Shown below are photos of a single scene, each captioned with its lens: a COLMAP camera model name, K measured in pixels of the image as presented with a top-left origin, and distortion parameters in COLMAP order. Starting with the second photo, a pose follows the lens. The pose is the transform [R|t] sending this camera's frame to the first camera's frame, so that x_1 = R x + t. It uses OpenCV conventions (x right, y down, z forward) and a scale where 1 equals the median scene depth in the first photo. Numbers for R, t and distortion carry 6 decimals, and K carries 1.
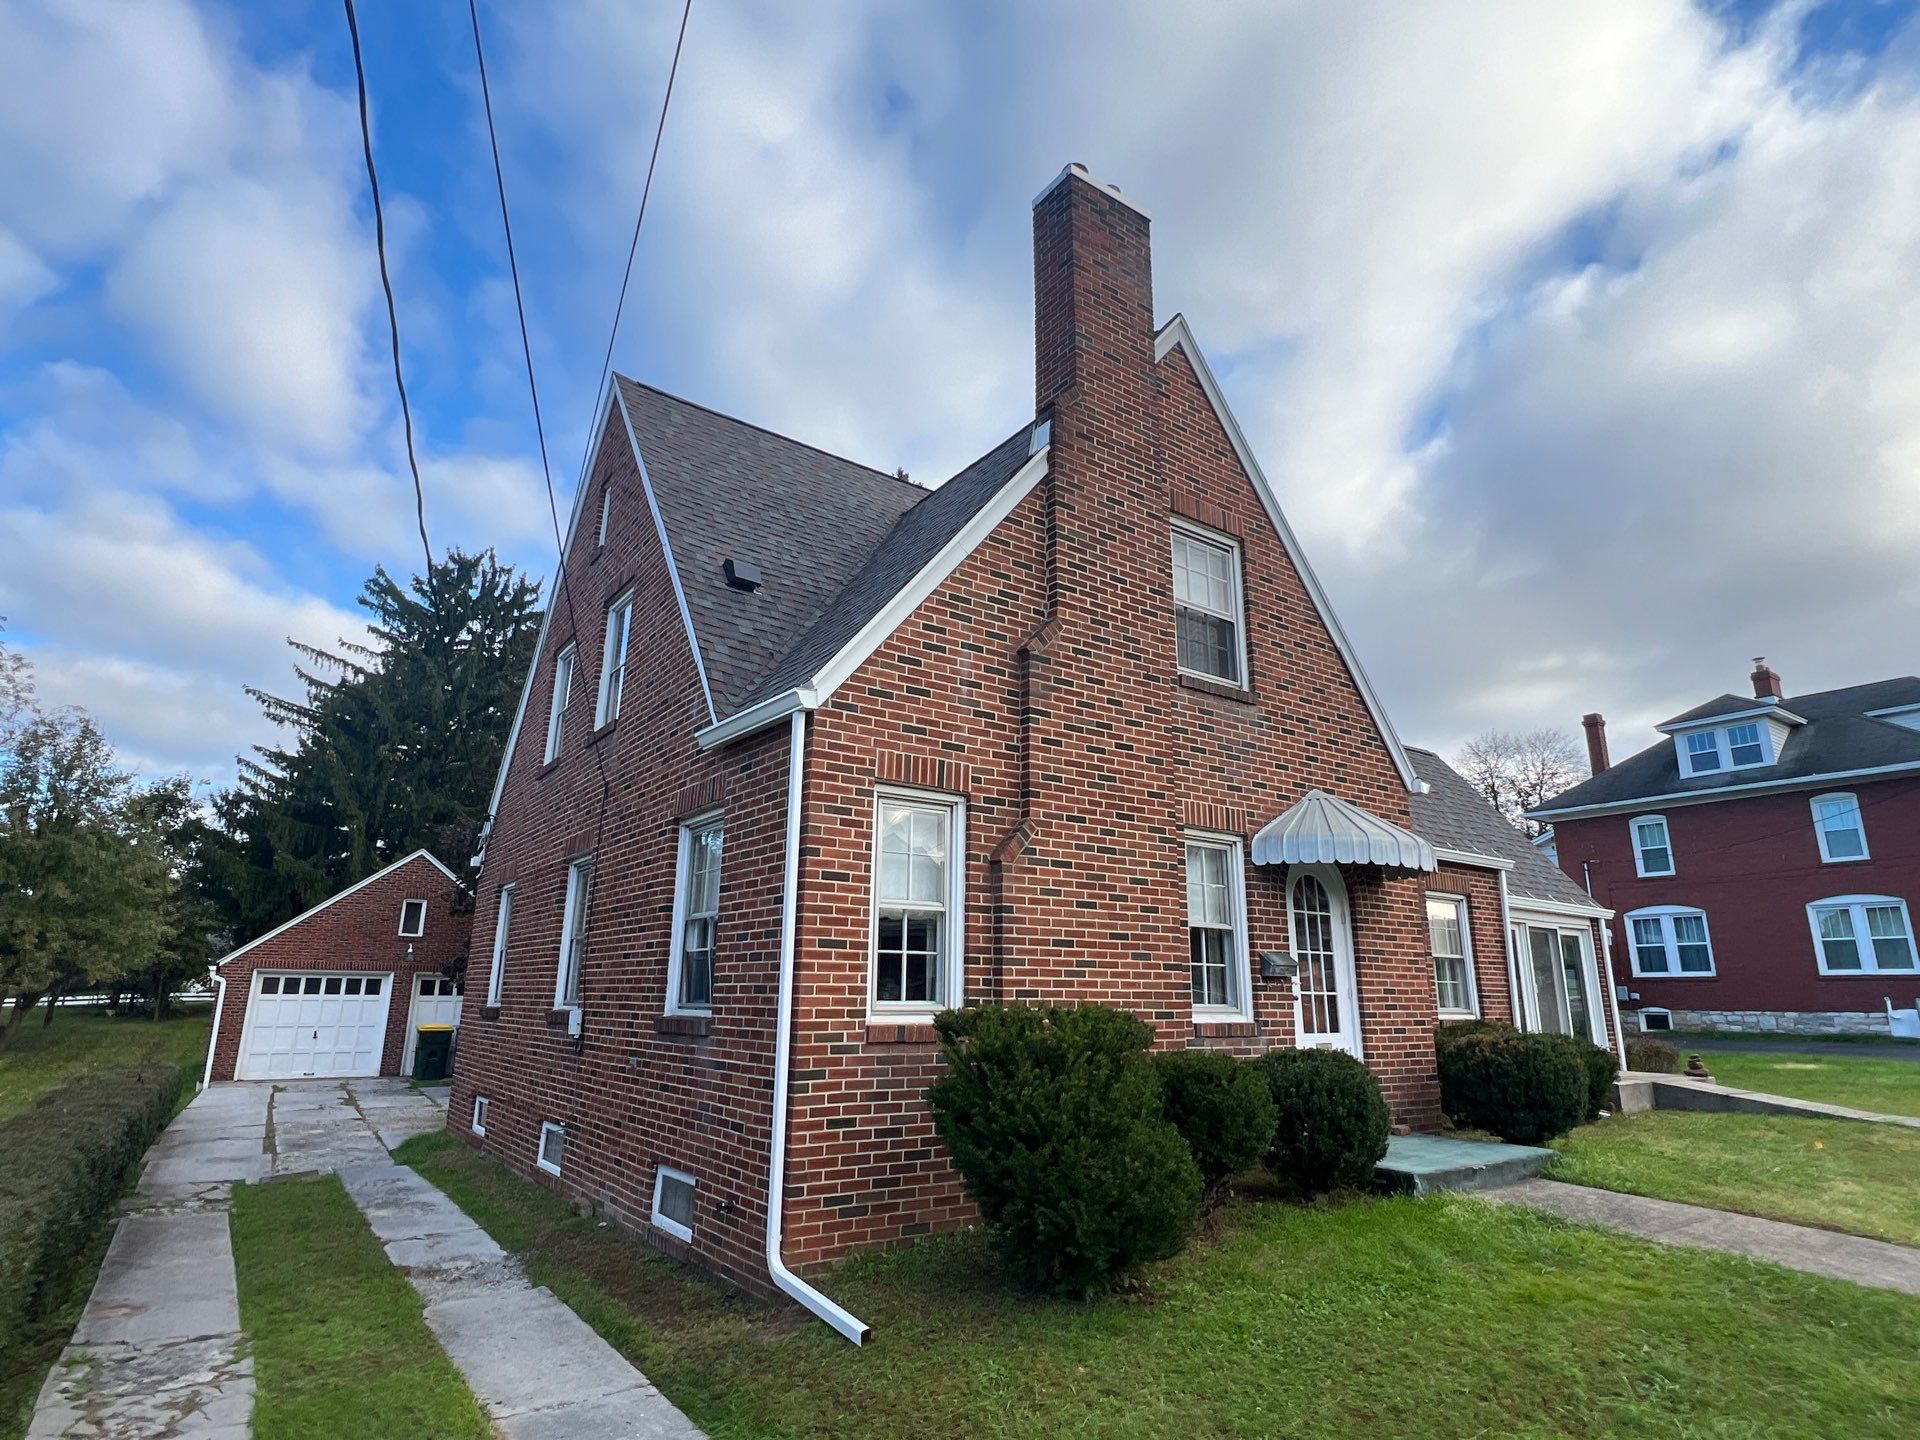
lens RADIAL K [[1025.0, 0, 949.3], [0, 1025.0, 717.1], [0, 0, 1]] dist [-0.001563, 0.000571]
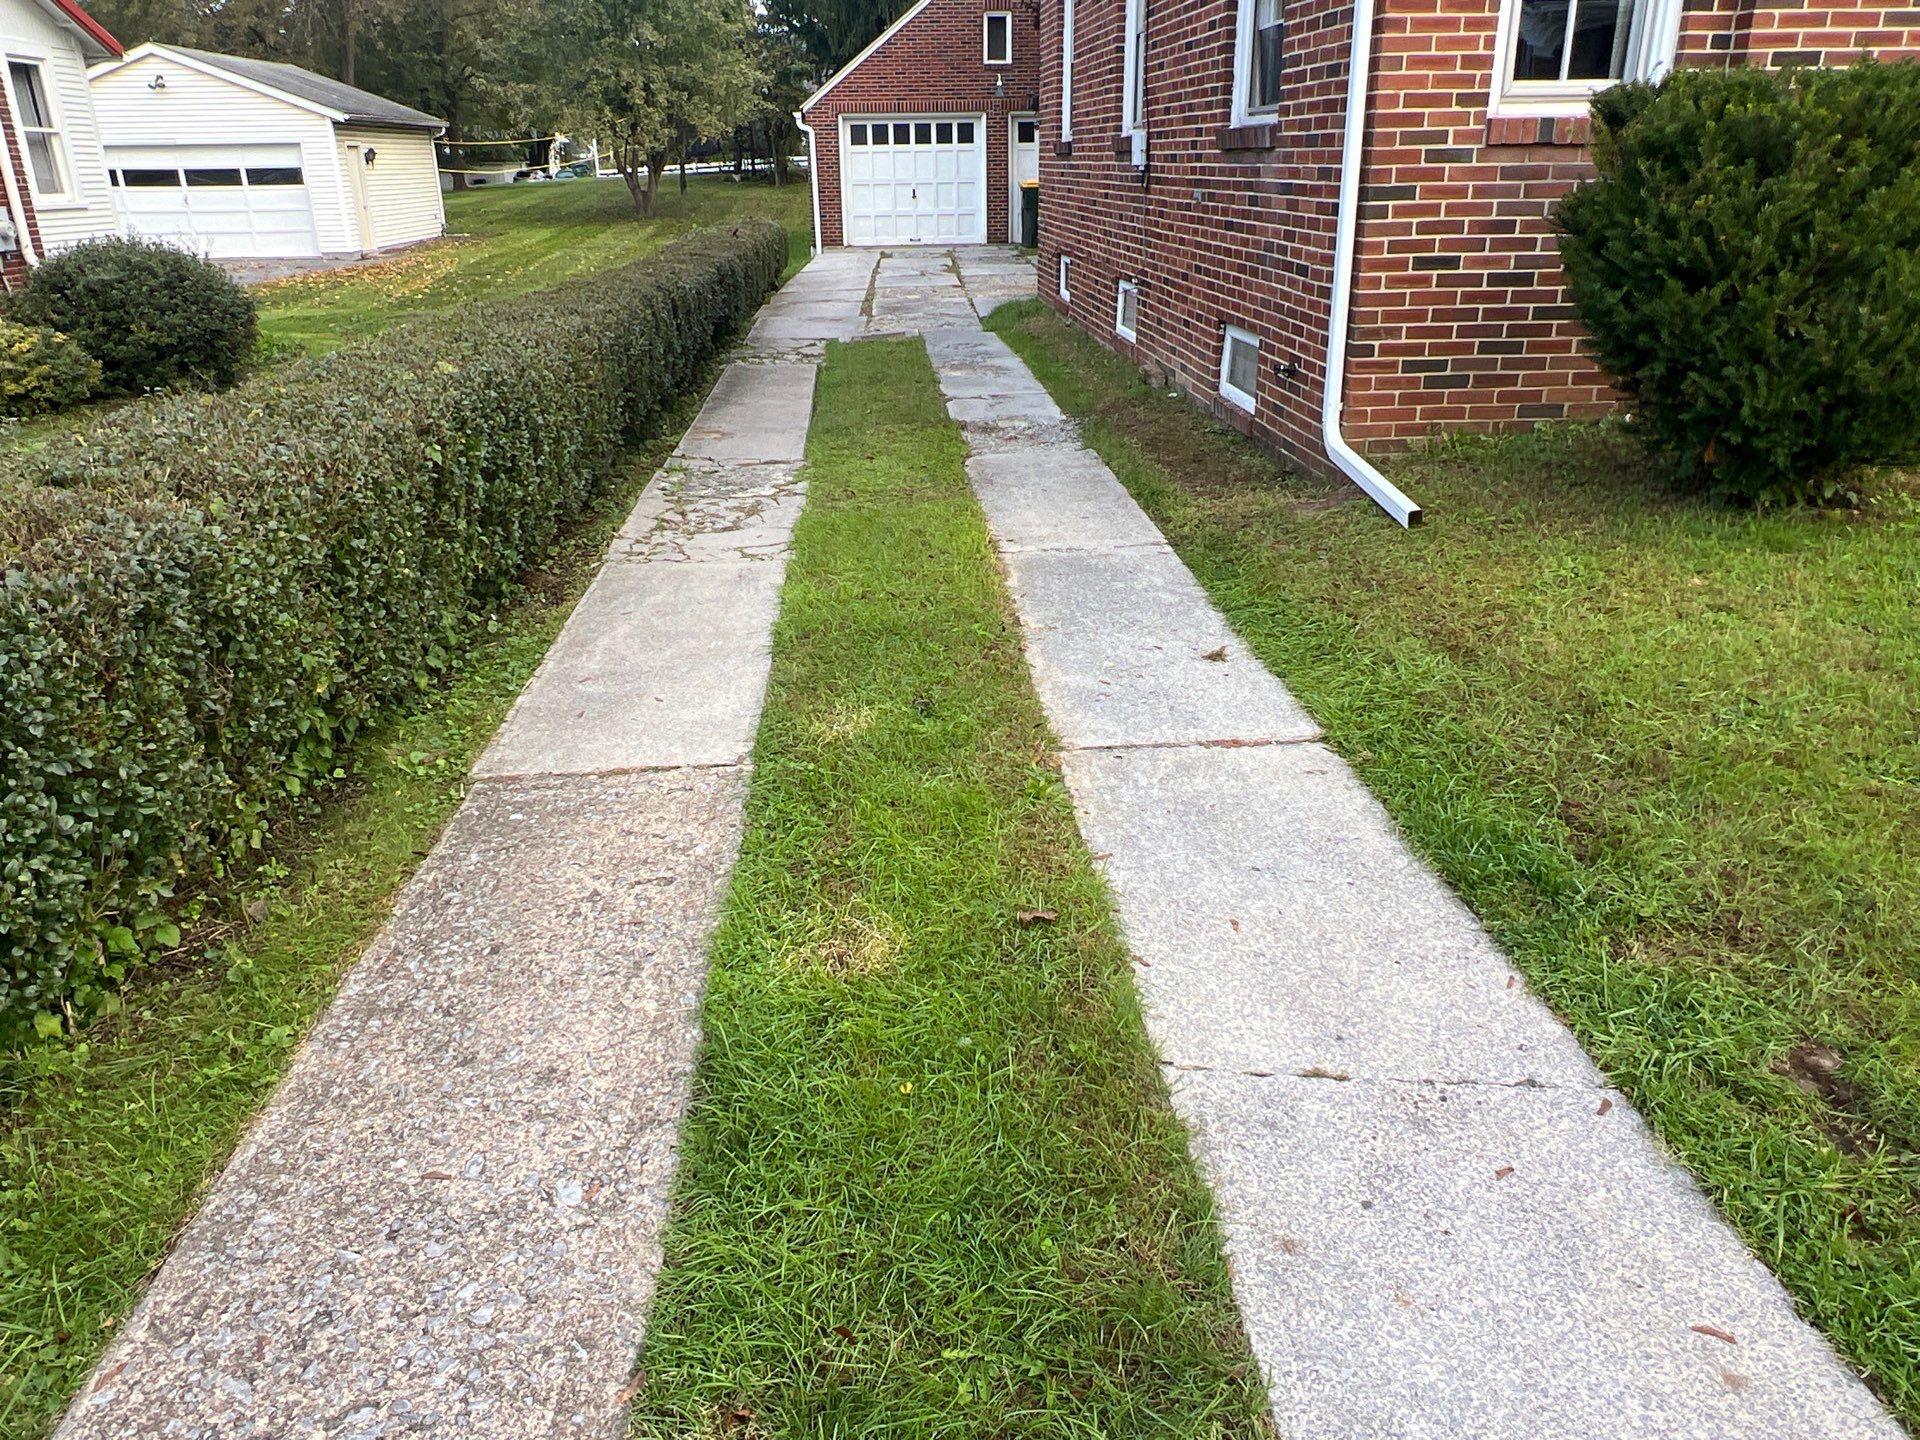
lens RADIAL K [[1385.0, 0, 965.2], [0, 1385.0, 698.8], [0, 0, 1]] dist [0.002382, -0.001255]
pose [[0.862241, 0.164611, -0.479003, 0.098194], [0.154070, 0.815659, 0.557641, 0.049245], [0.482497, -0.554621, 0.677933, 0.027840]]
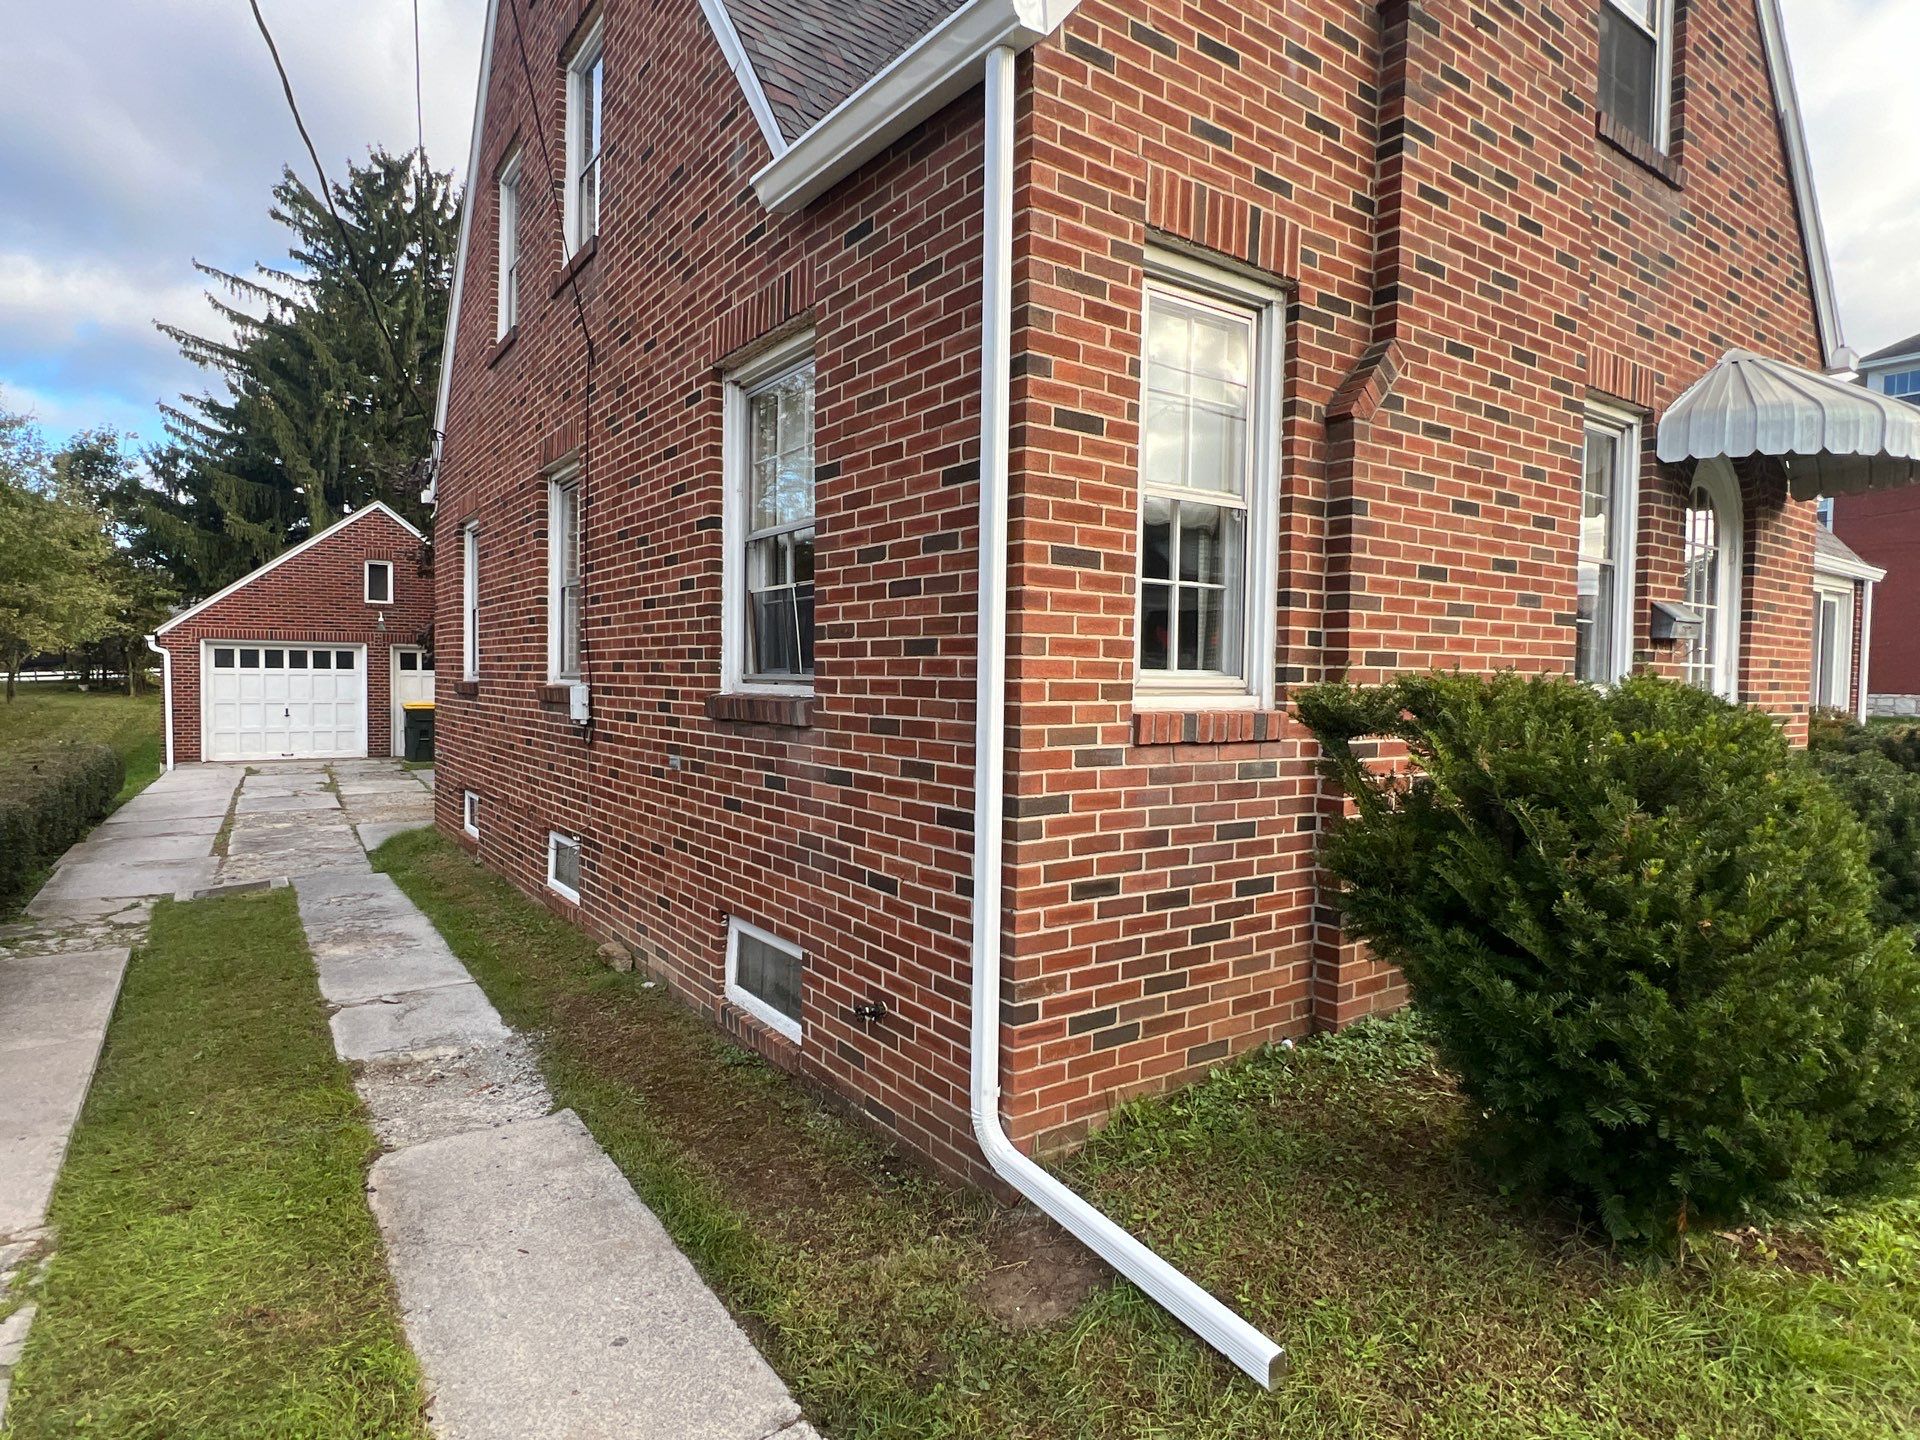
lens RADIAL K [[1025.0, 0, 949.3], [0, 1025.0, 717.1], [0, 0, 1]] dist [-0.001563, 0.000571]
pose [[0.999966, 0.004016, 0.007166, -0.151160], [-0.005988, 0.953545, 0.301192, 0.122671], [-0.005623, -0.301225, 0.953537, 0.422036]]
